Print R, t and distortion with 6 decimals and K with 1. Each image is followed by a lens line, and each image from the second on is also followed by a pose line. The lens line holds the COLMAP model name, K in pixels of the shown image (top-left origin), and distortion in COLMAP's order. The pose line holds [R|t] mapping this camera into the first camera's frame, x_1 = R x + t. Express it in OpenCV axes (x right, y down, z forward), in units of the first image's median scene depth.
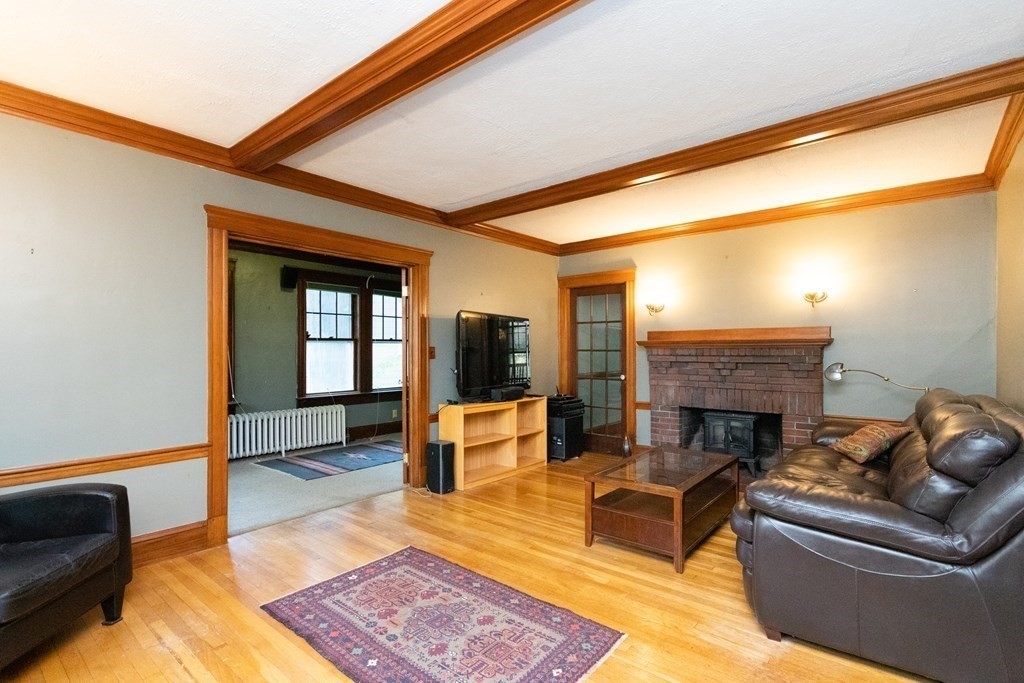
lens RADIAL K [[474.7, 0, 513.7], [0, 474.7, 353.4], [0, 0, 1]] dist [0.000724, -0.000014]
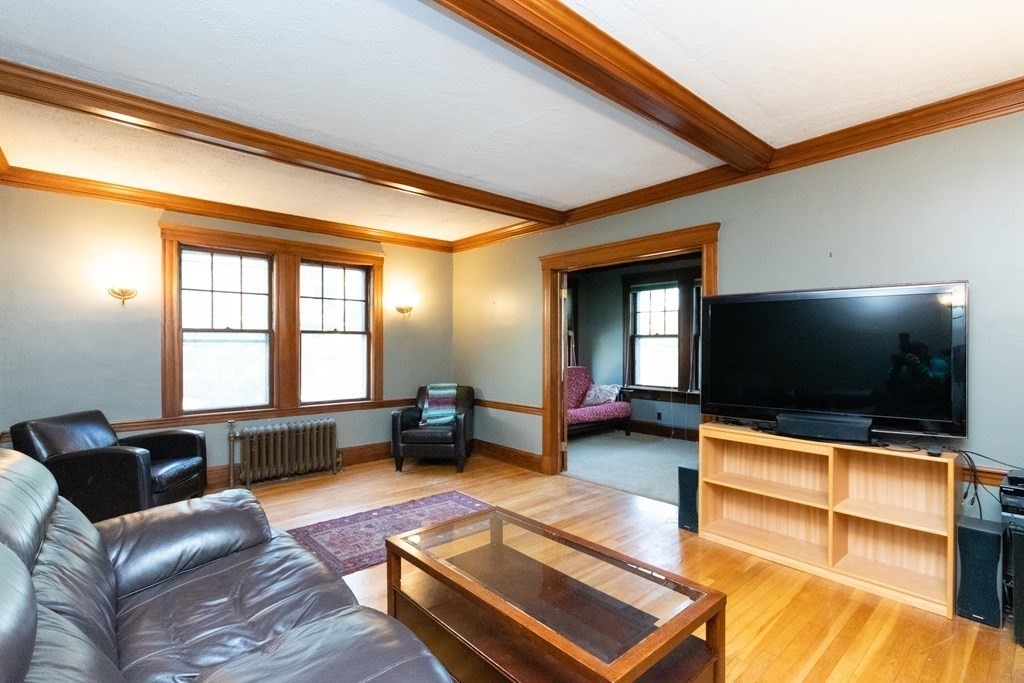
lens RADIAL K [[489.4, 0, 512.9], [0, 489.4, 344.5], [0, 0, 1]] dist [0.003201, 0.000389]
pose [[-0.153055, 0.002589, -0.988214, 0.597956], [-0.005603, 0.999978, 0.003488, -0.011232], [0.988202, 0.006070, -0.153037, 0.715131]]
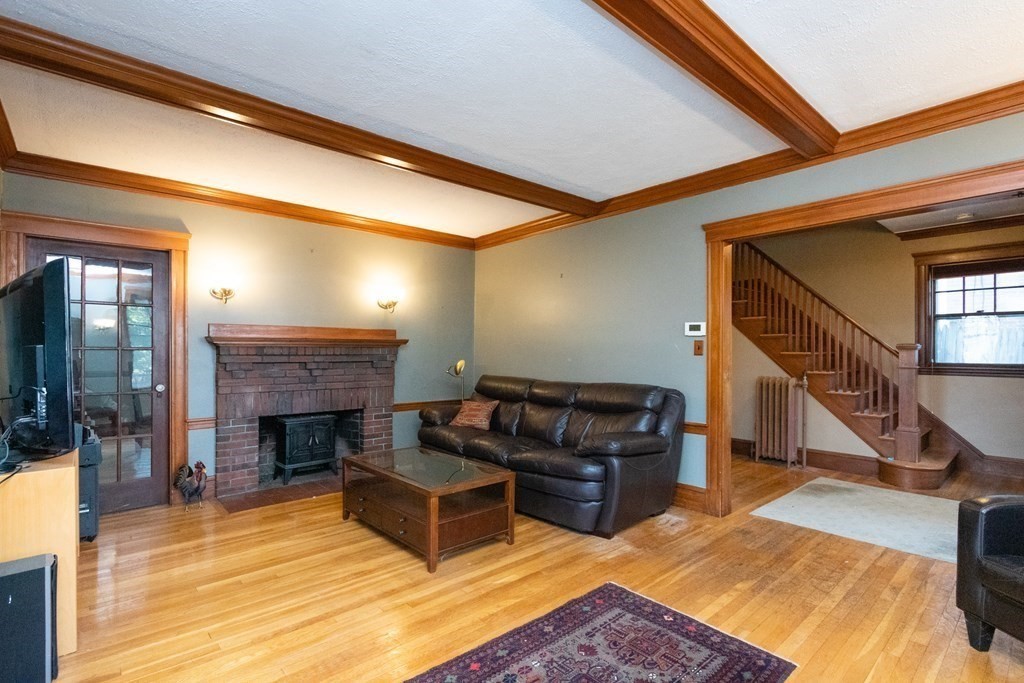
lens RADIAL K [[489.4, 0, 512.9], [0, 489.4, 344.5], [0, 0, 1]] dist [0.003201, 0.000389]
pose [[0.156248, 0.021951, 0.987474, -0.444527], [0.003771, 0.999732, -0.022820, 0.007620], [-0.987711, 0.007290, 0.156124, 0.445396]]
